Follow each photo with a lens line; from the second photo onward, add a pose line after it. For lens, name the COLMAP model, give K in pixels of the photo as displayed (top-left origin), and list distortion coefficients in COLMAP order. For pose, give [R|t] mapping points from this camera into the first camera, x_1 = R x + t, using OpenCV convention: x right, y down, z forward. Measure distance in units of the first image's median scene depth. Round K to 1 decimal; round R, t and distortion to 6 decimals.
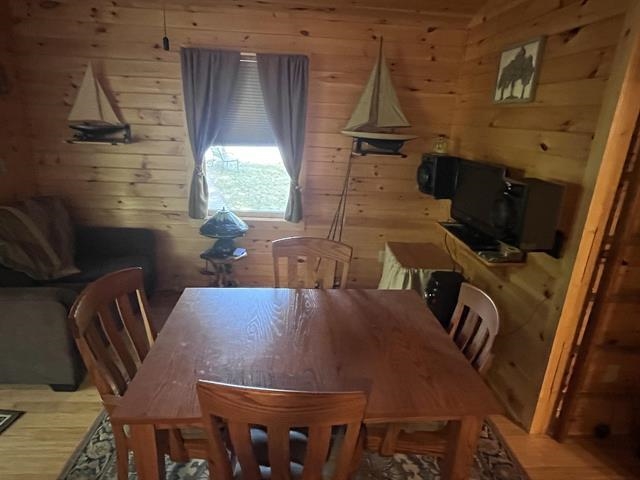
lens RADIAL K [[390.5, 0, 318.5], [0, 390.5, 238.6], [0, 0, 1]] dist [0.001342, 0.001551]
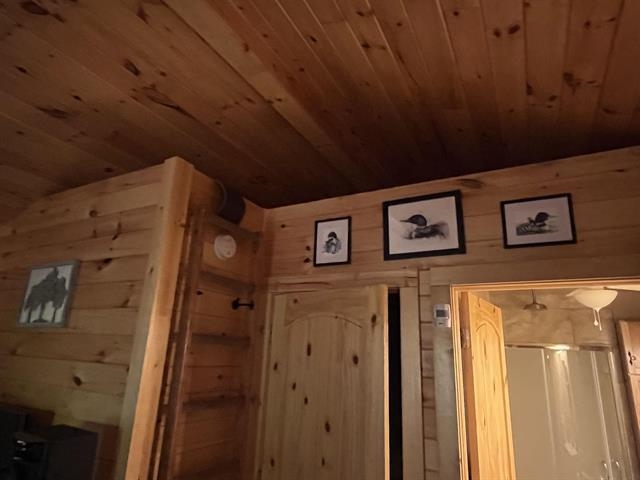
lens RADIAL K [[384.1, 0, 317.9], [0, 384.1, 238.7], [0, 0, 1]] dist [-0.003570, -0.000687]
pose [[0.531694, 0.213950, 0.819467, 0.098681], [0.238845, 0.890416, -0.387444, -0.057222], [-0.812560, 0.401728, 0.422328, 0.098220]]
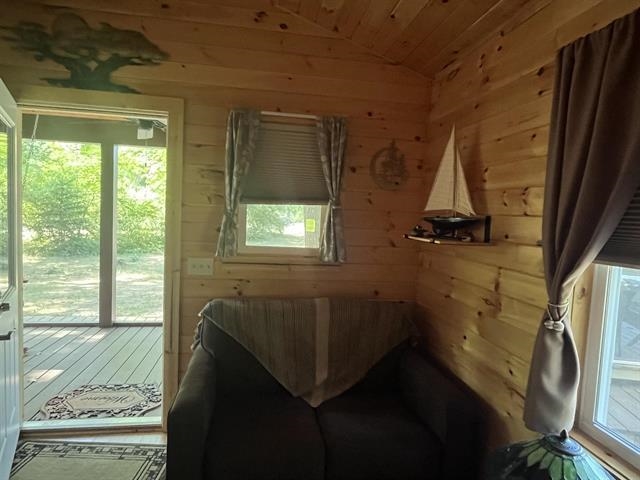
lens RADIAL K [[384.1, 0, 317.9], [0, 384.1, 238.7], [0, 0, 1]] dist [-0.003570, -0.000687]
pose [[0.094462, 0.029519, -0.995091, 0.084934], [-0.338565, 0.940933, -0.004226, -0.203162], [0.936189, 0.337302, 0.098877, 0.851660]]
